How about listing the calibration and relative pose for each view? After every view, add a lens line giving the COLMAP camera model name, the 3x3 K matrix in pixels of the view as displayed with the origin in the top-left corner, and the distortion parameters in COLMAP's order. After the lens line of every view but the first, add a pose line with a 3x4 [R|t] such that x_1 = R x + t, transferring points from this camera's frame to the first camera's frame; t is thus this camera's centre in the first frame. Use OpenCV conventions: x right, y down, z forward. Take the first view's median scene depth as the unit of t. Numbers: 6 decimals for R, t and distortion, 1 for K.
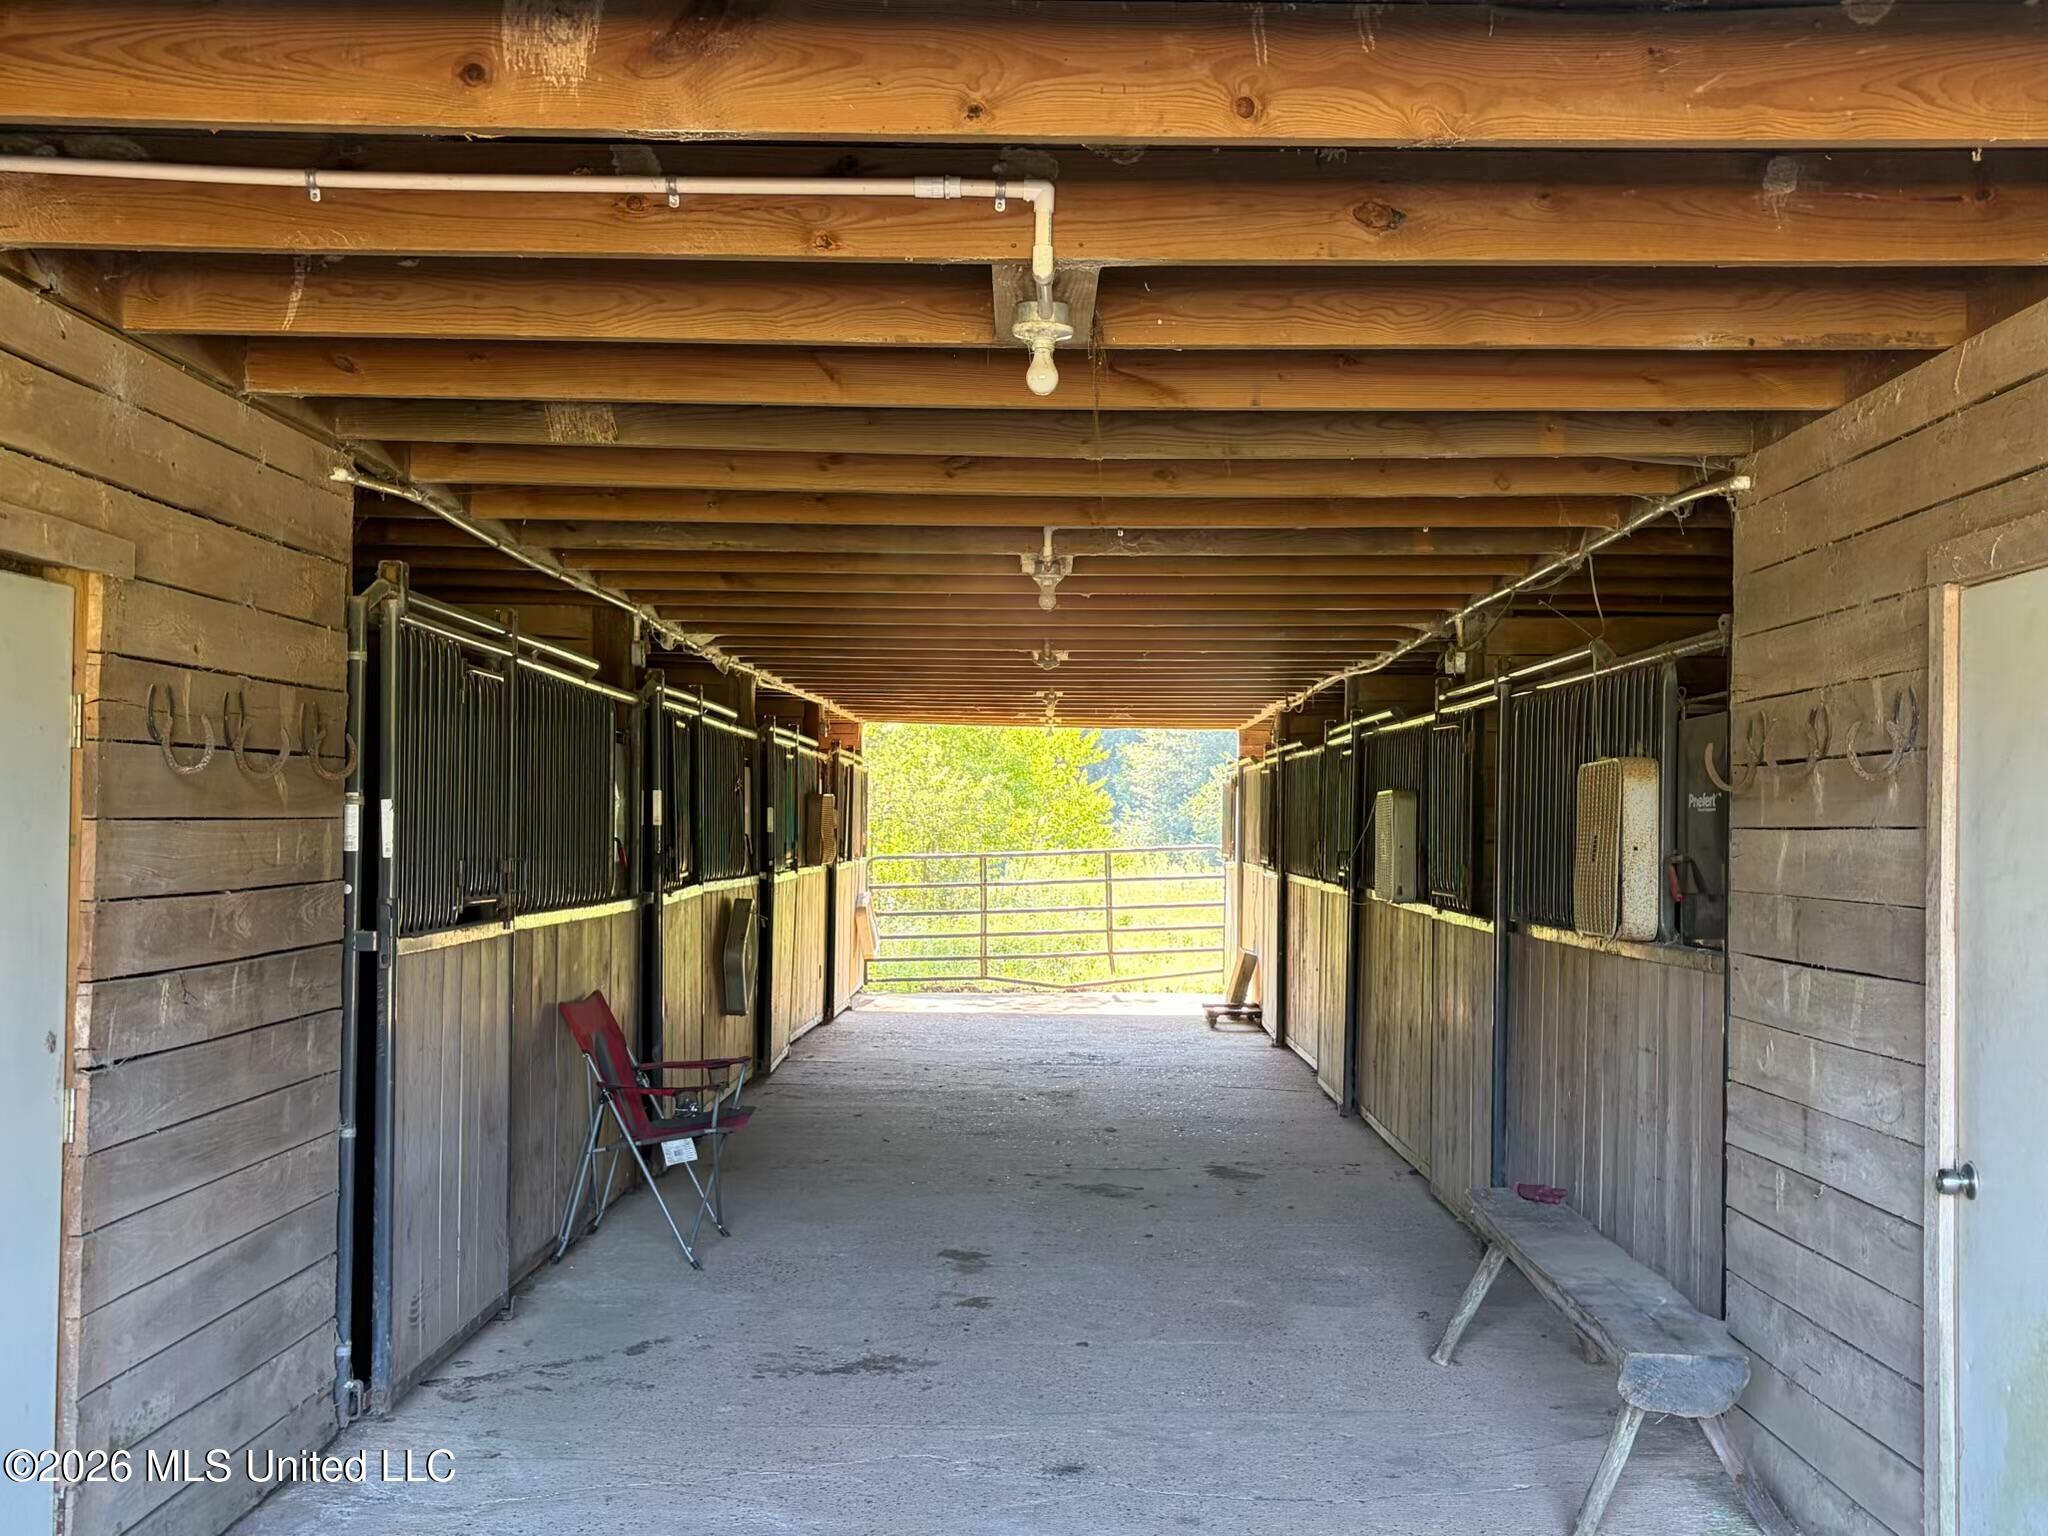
lens RADIAL K [[2056.1, 0, 1035.0], [0, 2056.1, 773.4], [0, 0, 1]] dist [0.004712, 0.000000]
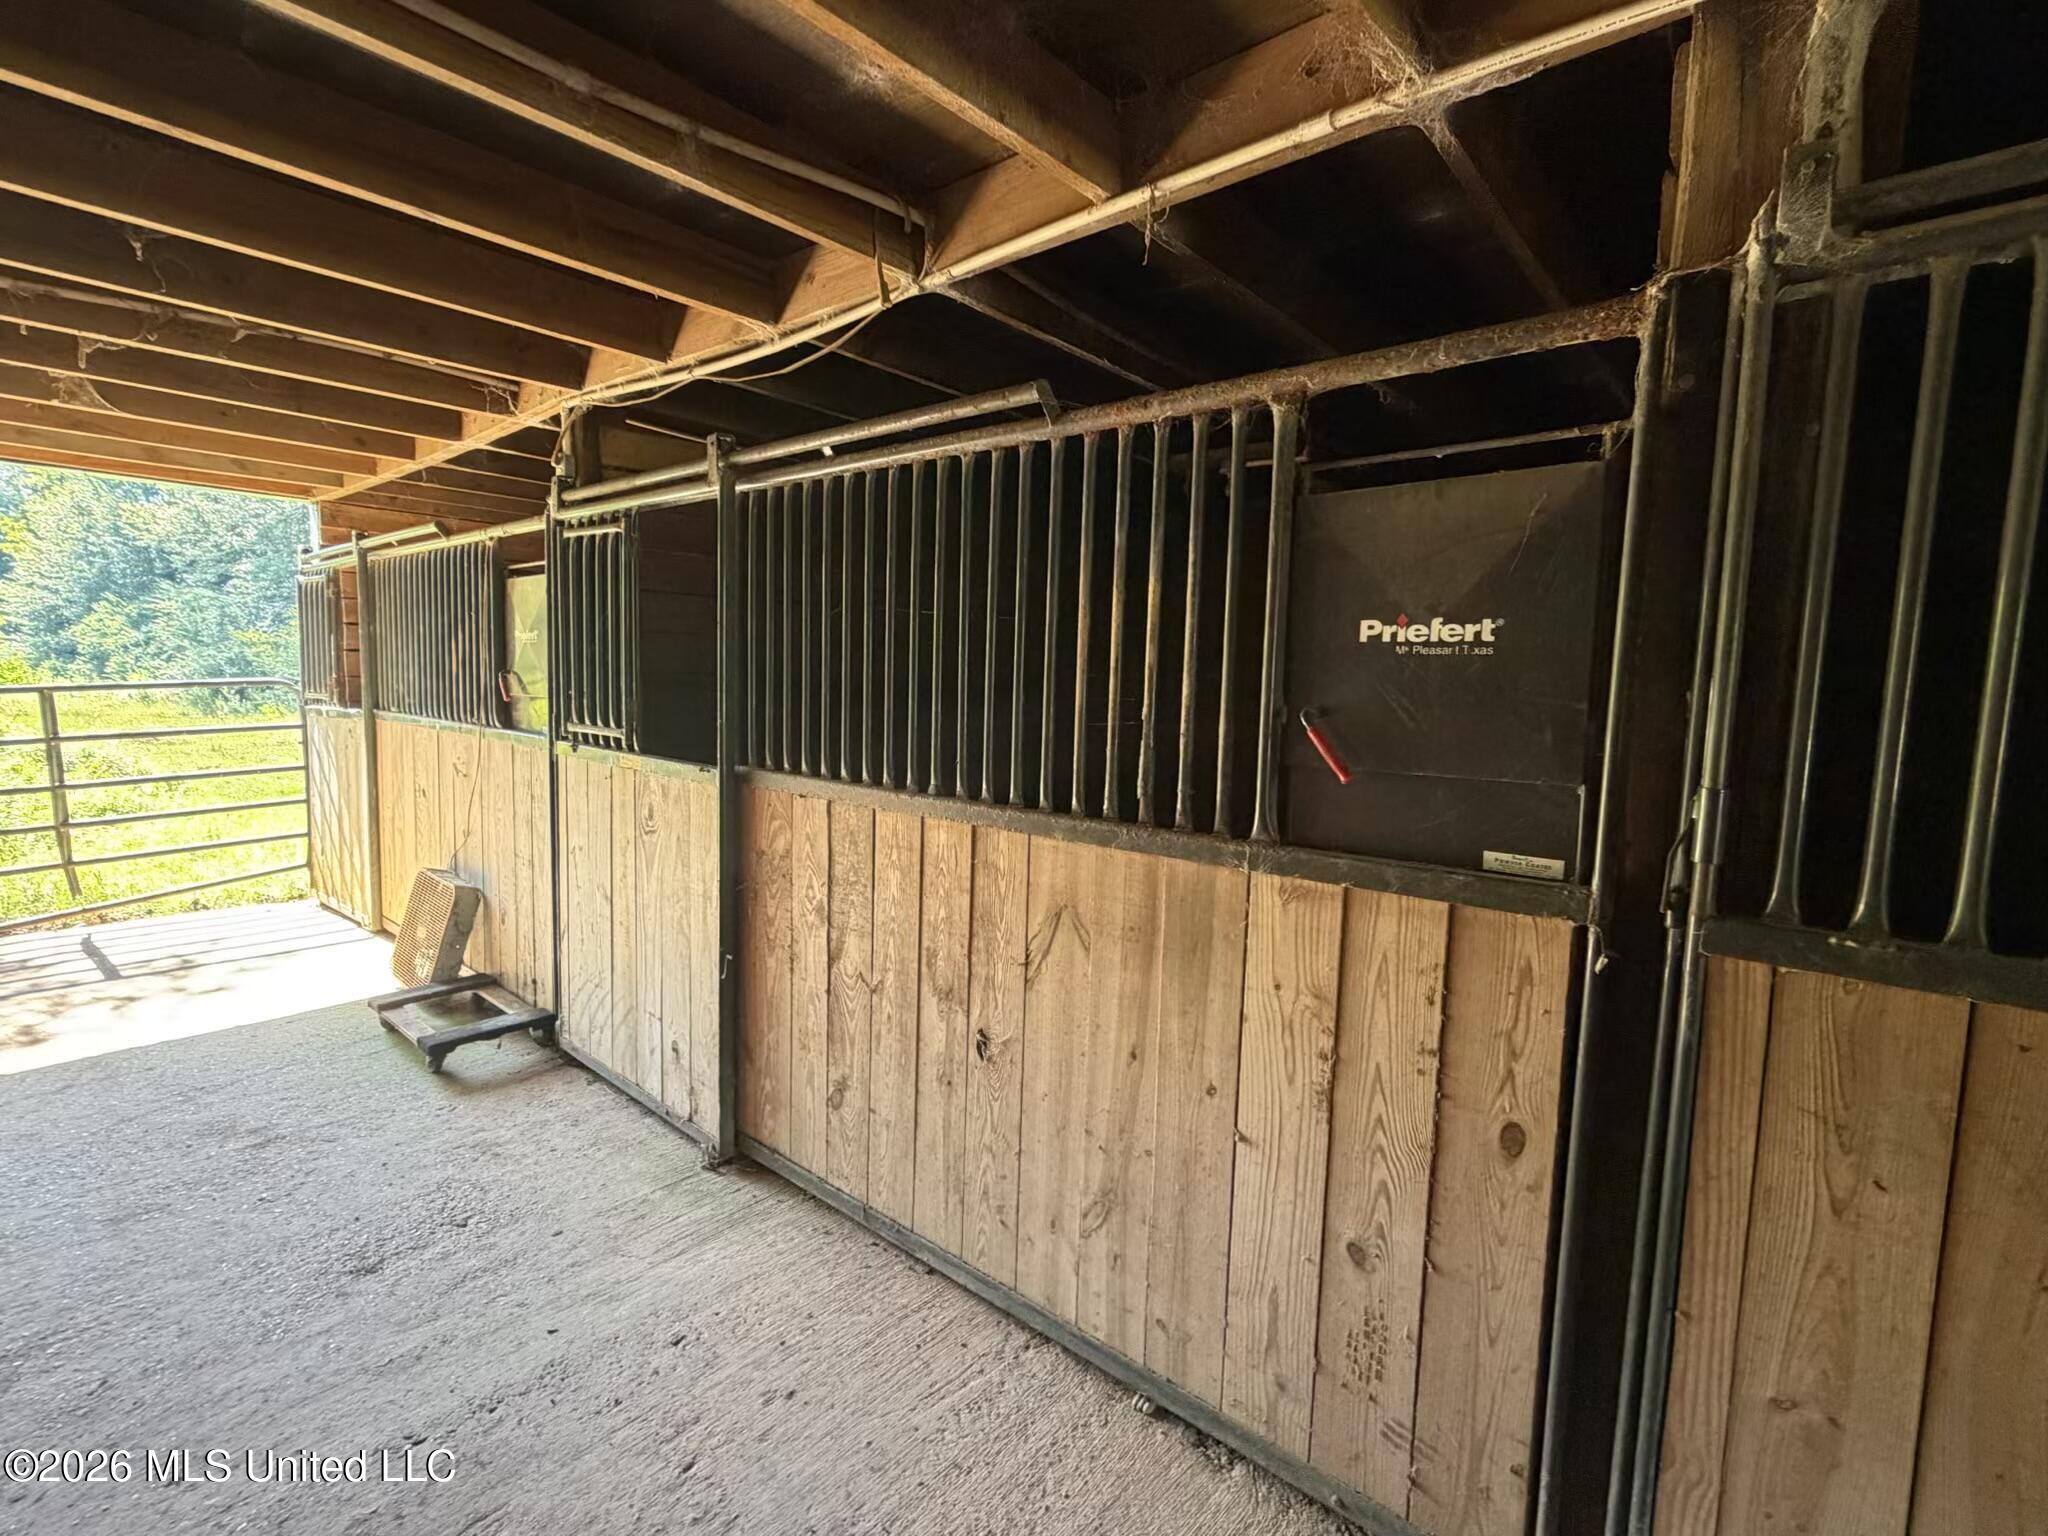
lens RADIAL K [[954.7, 0, 1012.5], [0, 954.7, 757.6], [0, 0, 1]] dist [0.001205, -0.000465]
pose [[0.653365, -0.079655, 0.752841, 0.020540], [-0.024504, 0.991703, 0.126195, 0.032971], [-0.756646, -0.100899, 0.645992, 1.347512]]
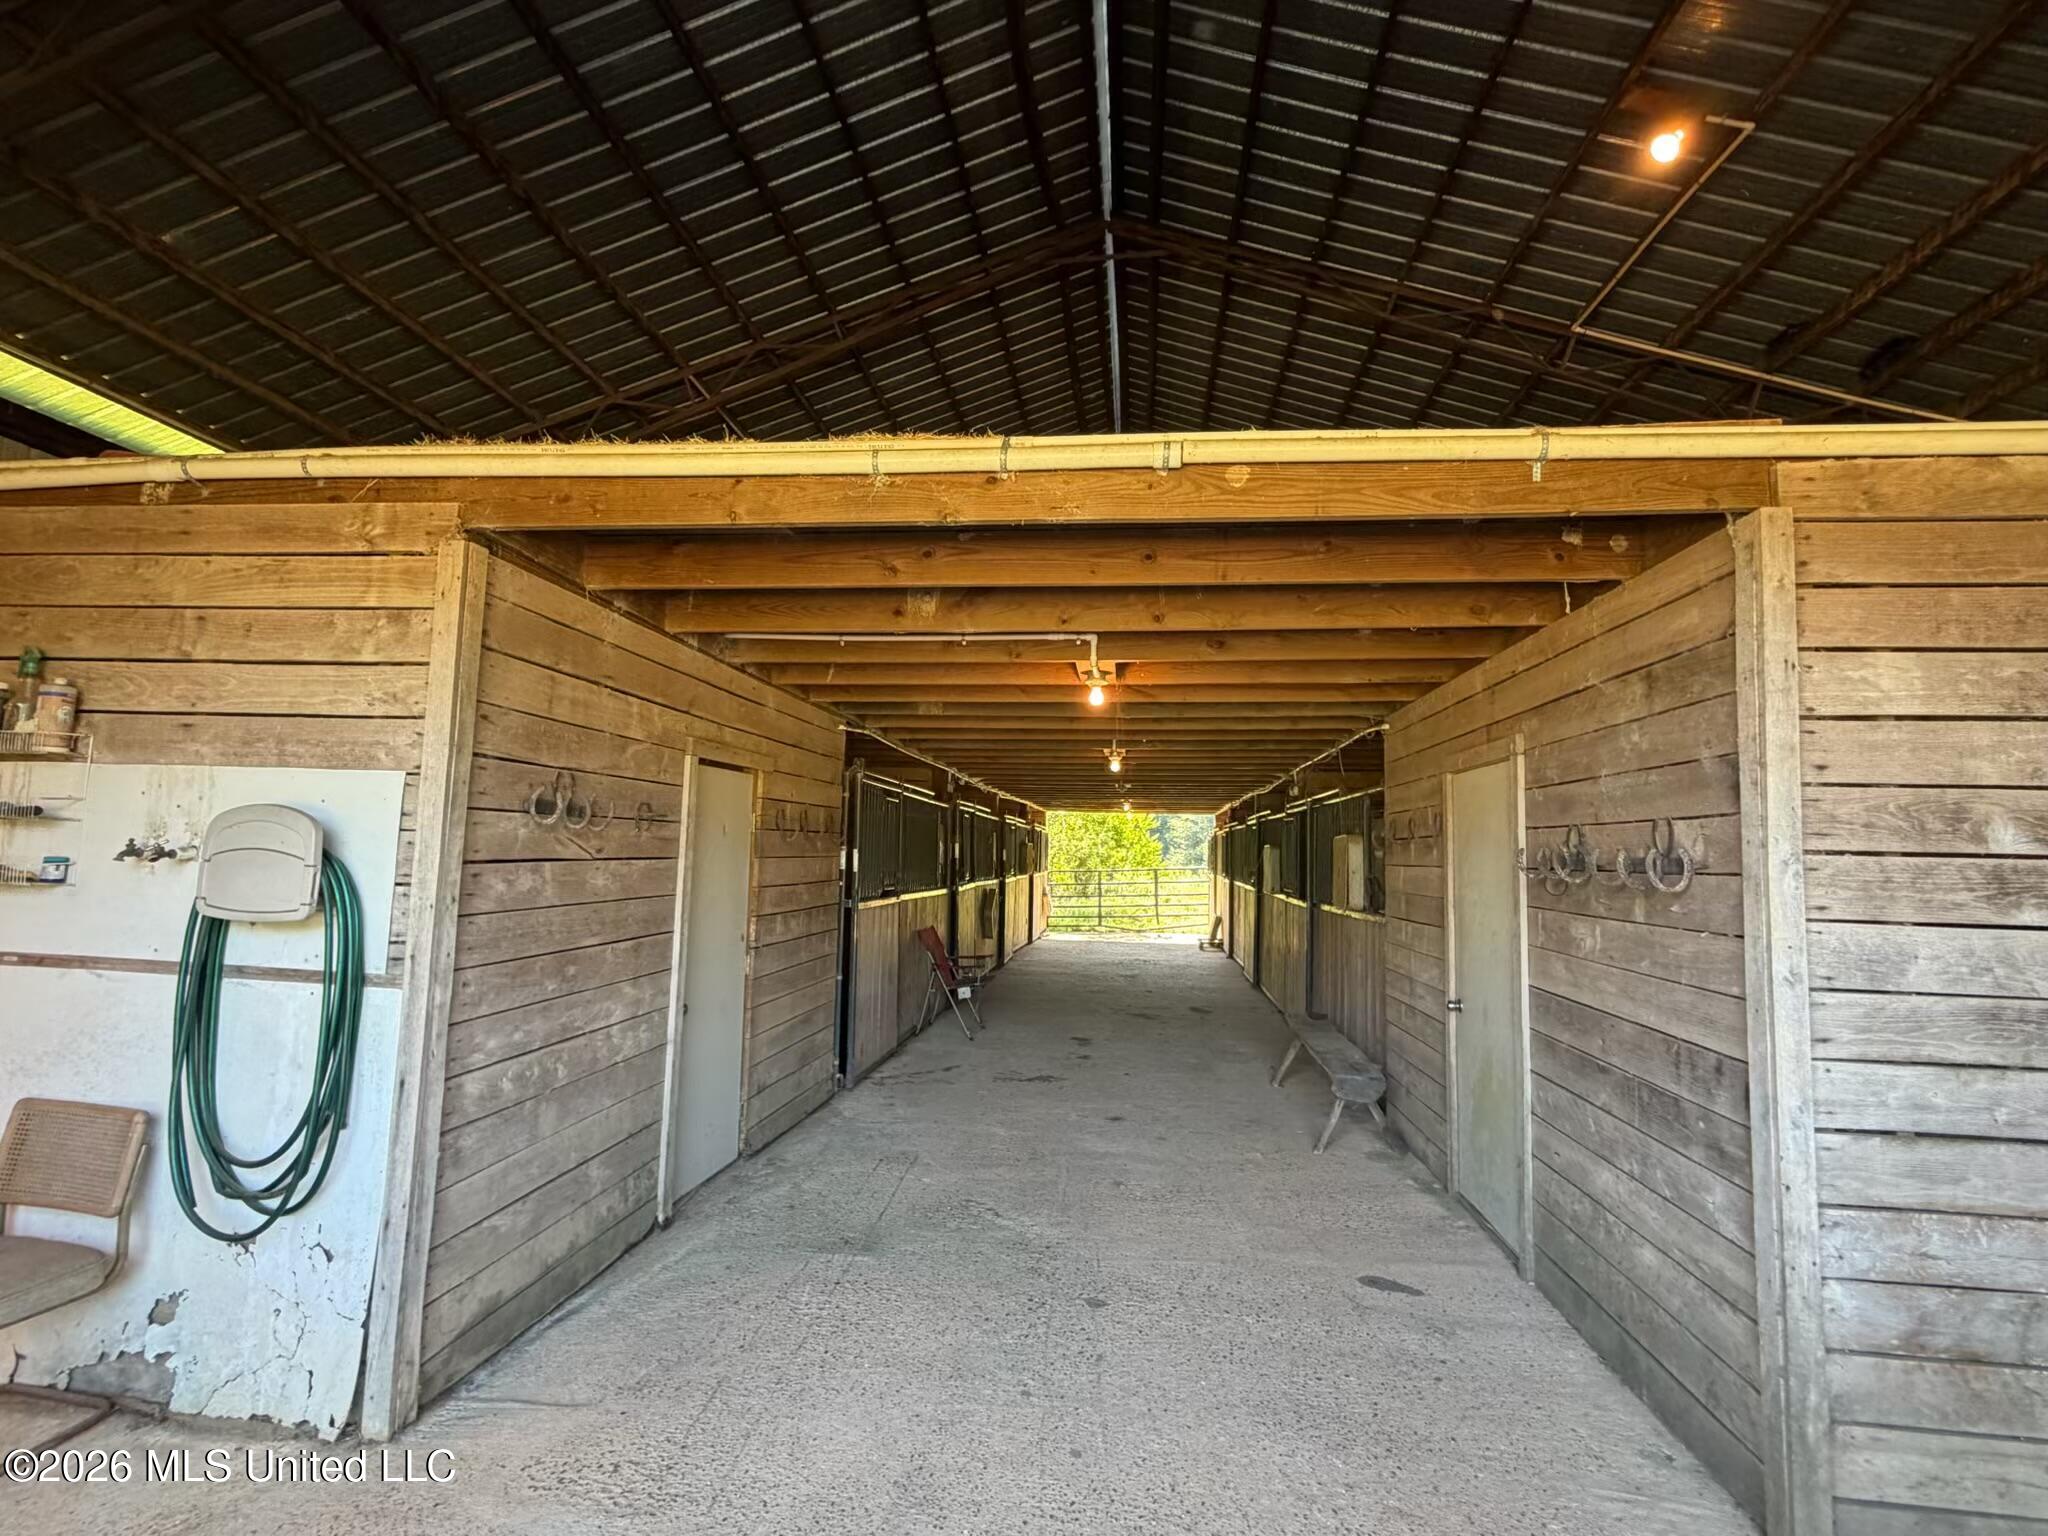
lens RADIAL K [[954.7, 0, 1015.4], [0, 954.7, 769.6], [0, 0, 1]] dist [0.001205, -0.000465]
pose [[0.992622, -0.003057, -0.121208, 0.032358], [-0.004693, 0.997964, -0.063606, -0.011178], [0.121156, 0.063706, 0.990587, -0.173100]]
